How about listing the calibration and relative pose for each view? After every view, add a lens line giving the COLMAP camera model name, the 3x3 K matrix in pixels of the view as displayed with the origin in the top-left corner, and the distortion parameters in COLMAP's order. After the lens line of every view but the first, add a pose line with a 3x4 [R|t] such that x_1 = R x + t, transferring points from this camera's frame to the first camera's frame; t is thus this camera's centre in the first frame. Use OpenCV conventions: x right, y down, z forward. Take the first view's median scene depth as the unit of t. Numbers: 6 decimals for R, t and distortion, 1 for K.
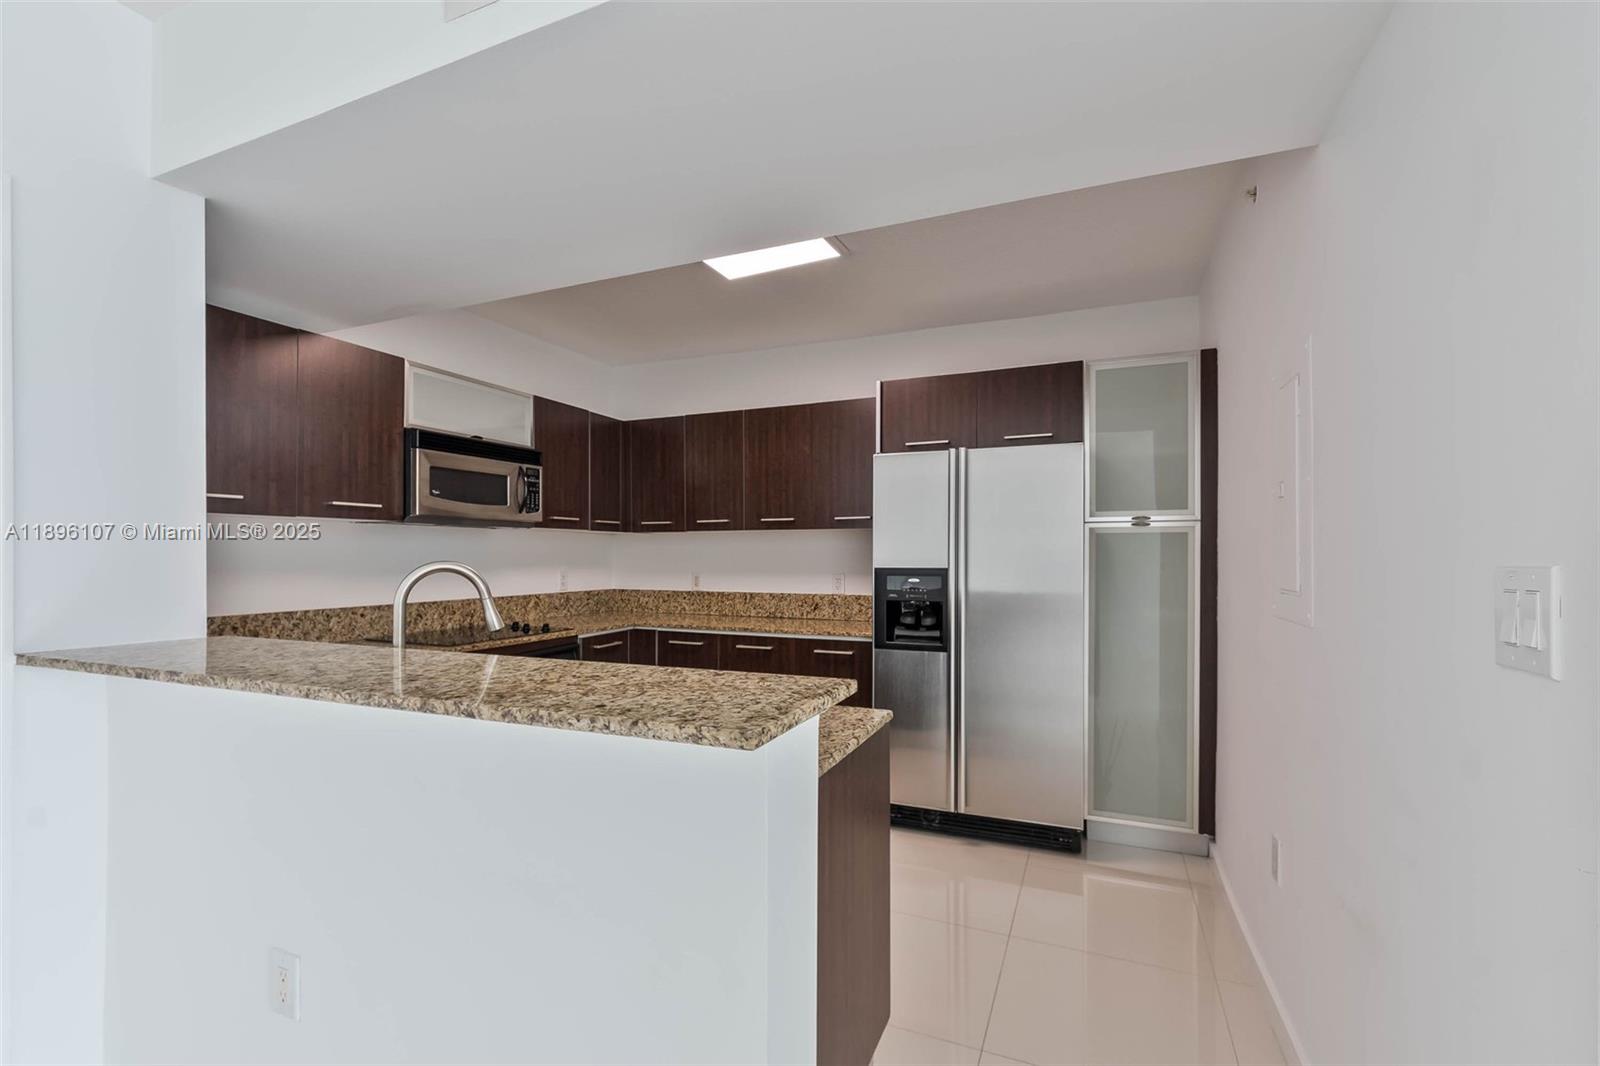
lens RADIAL K [[732.5, 0, 784.4], [0, 732.5, 568.6], [0, 0, 1]] dist [-0.000810, 0.000091]
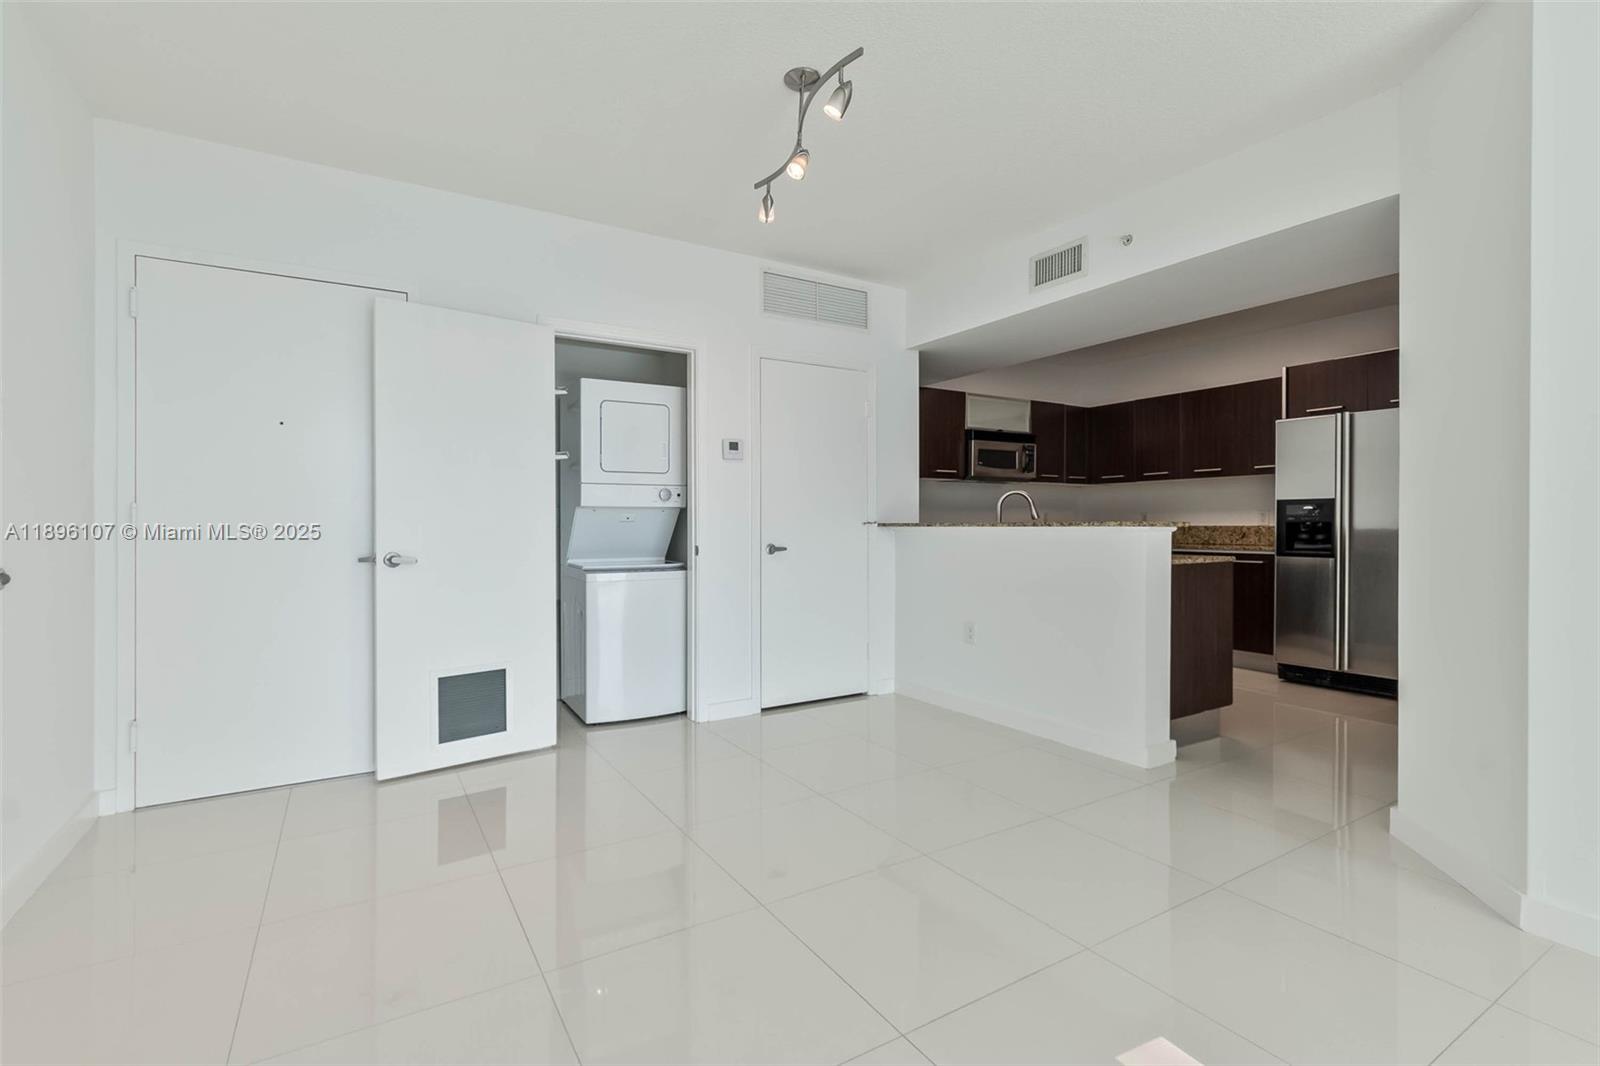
lens RADIAL K [[732.5, 0, 770.5], [0, 732.5, 534.2], [0, 0, 1]] dist [-0.000810, 0.000091]
pose [[0.816266, 0.004467, -0.577658, 0.133268], [-0.005903, 0.999982, -0.000608, 0.067800], [0.577645, 0.003906, 0.816278, -0.695063]]
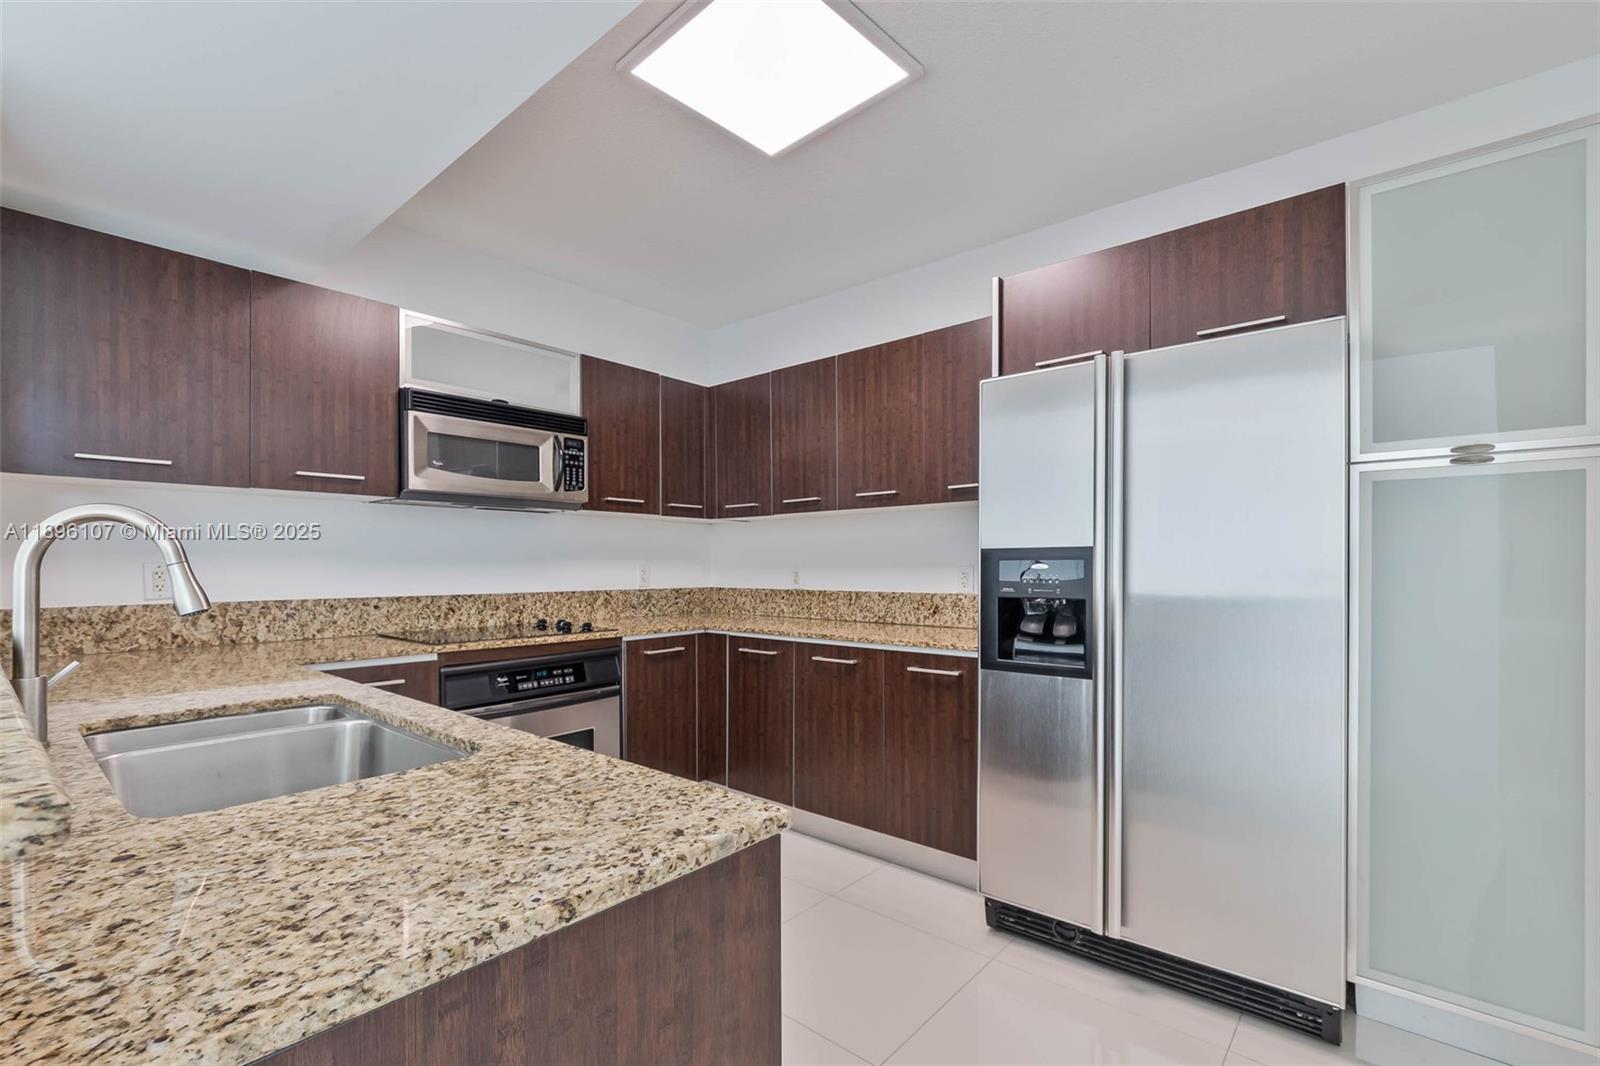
lens RADIAL K [[732.5, 0, 765.4], [0, 732.5, 575.5], [0, 0, 1]] dist [-0.000810, 0.000091]
pose [[0.951089, 0.002108, -0.308910, 0.133155], [-0.003767, 0.999982, -0.004774, 0.025447], [0.308894, 0.005704, 0.951079, 0.274771]]
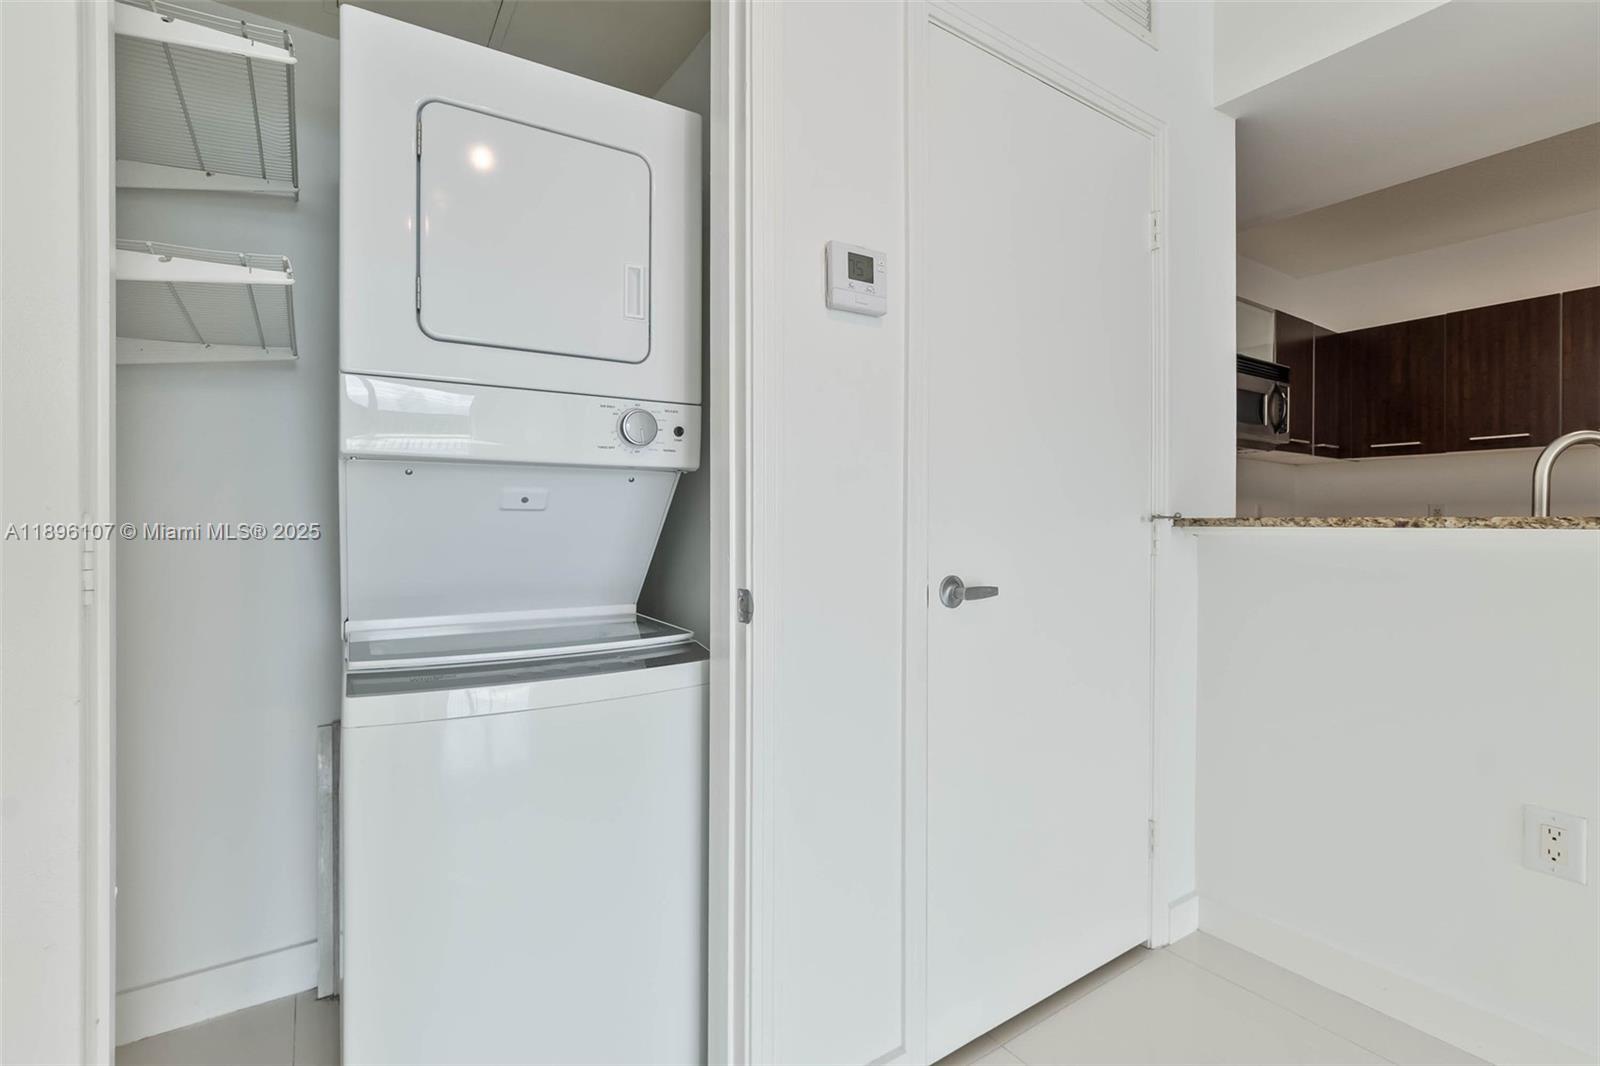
lens RADIAL K [[732.5, 0, 795.1], [0, 732.5, 527.1], [0, 0, 1]] dist [-0.000810, 0.000091]
pose [[0.851929, 0.003467, -0.523646, -0.400866], [-0.008901, 0.999929, -0.007861, 0.059441], [0.523582, 0.011358, 0.851900, -0.129741]]
